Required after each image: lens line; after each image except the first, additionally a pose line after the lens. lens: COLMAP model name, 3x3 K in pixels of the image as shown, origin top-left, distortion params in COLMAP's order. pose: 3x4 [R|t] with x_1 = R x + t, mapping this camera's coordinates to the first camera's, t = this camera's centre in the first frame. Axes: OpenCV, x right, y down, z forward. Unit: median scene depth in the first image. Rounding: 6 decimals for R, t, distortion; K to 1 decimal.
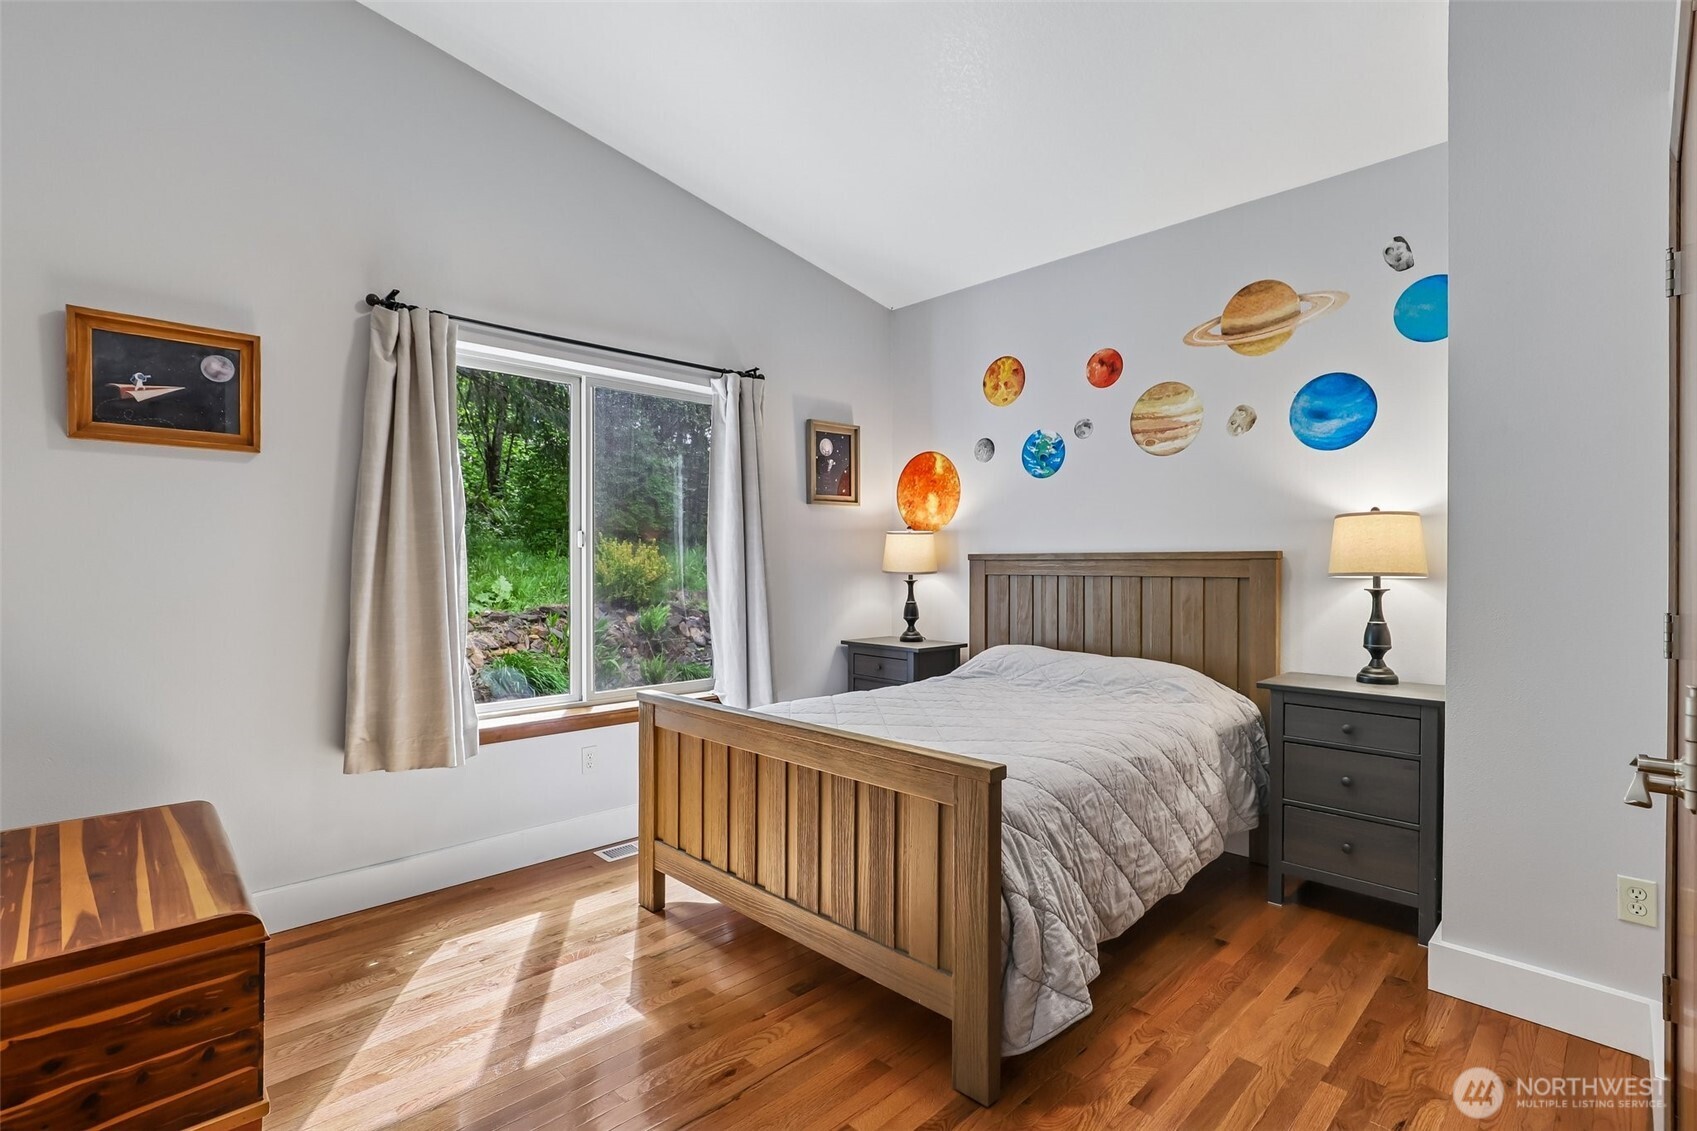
lens RADIAL K [[792.3, 0, 851.7], [0, 792.3, 565.9], [0, 0, 1]] dist [-0.024635, 0.008266]
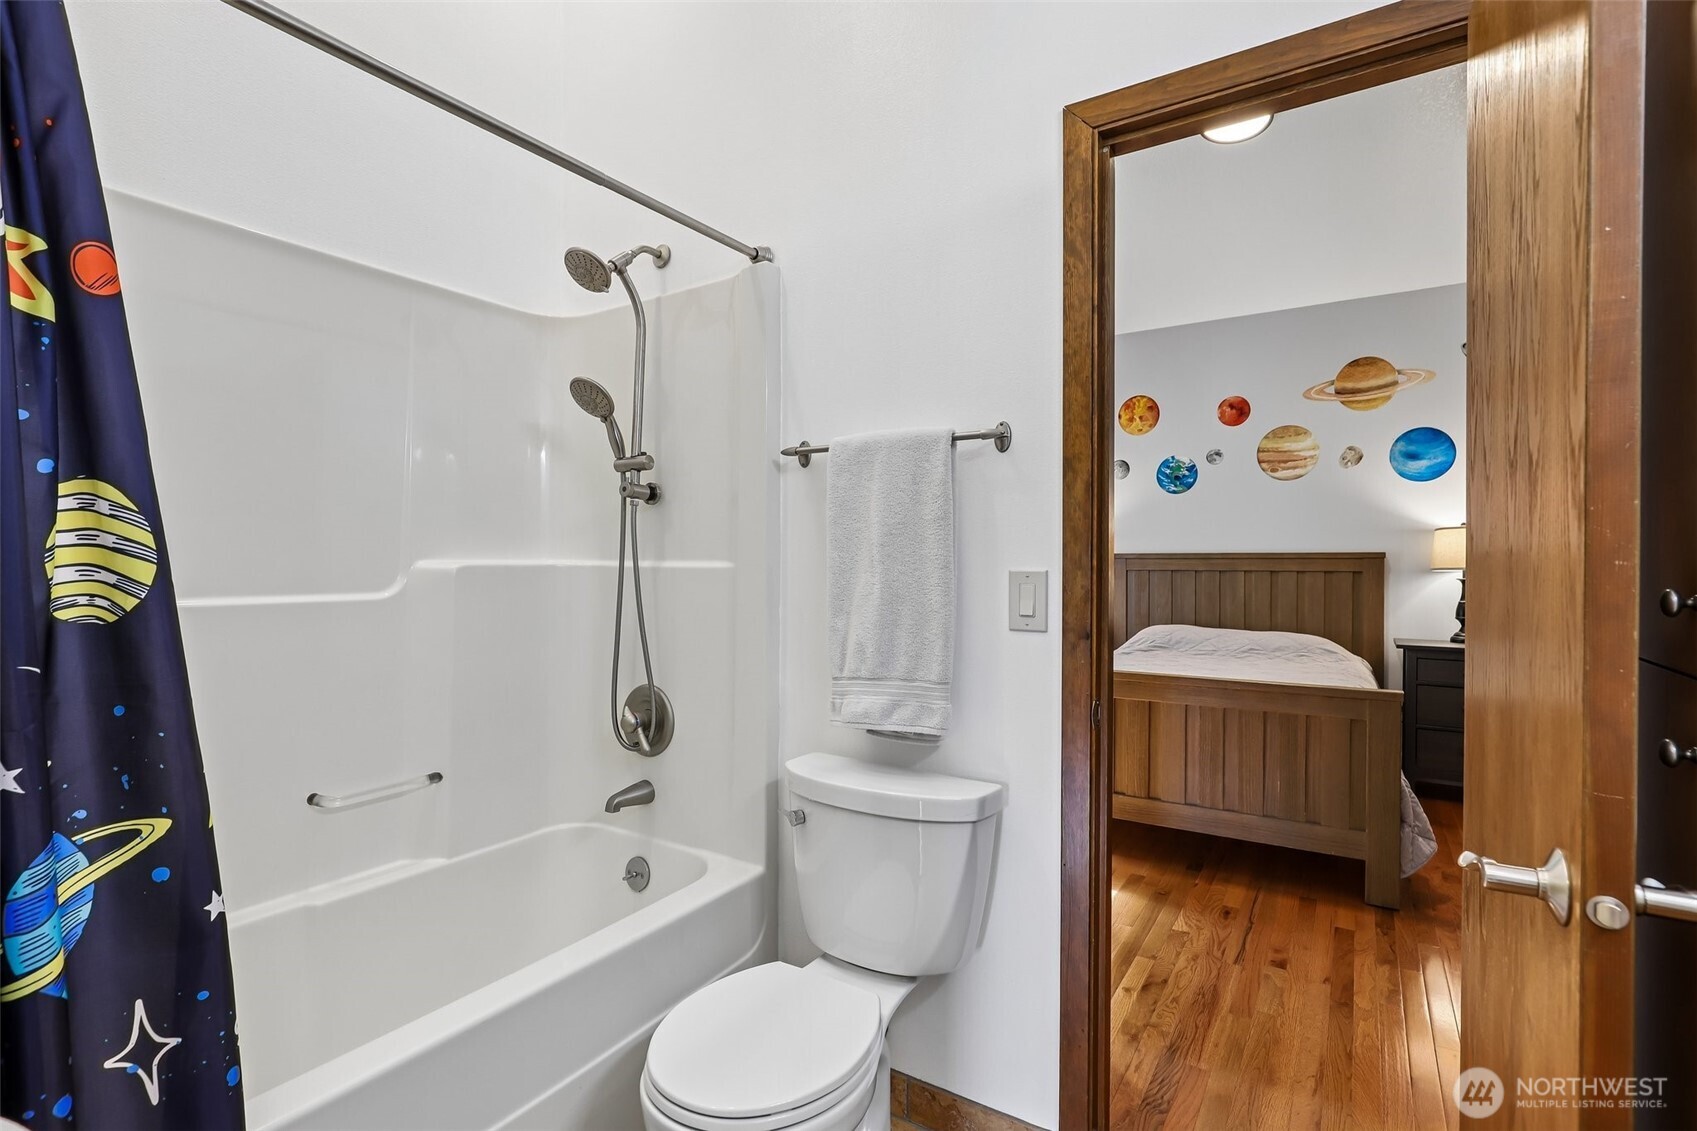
lens RADIAL K [[792.3, 0, 841.4], [0, 792.3, 565.1], [0, 0, 1]] dist [-0.024635, 0.008266]
pose [[0.977390, -0.001312, 0.211439, -0.652326], [0.000473, 0.999992, 0.004018, -0.001994], [-0.211443, -0.003827, 0.977383, -0.149922]]
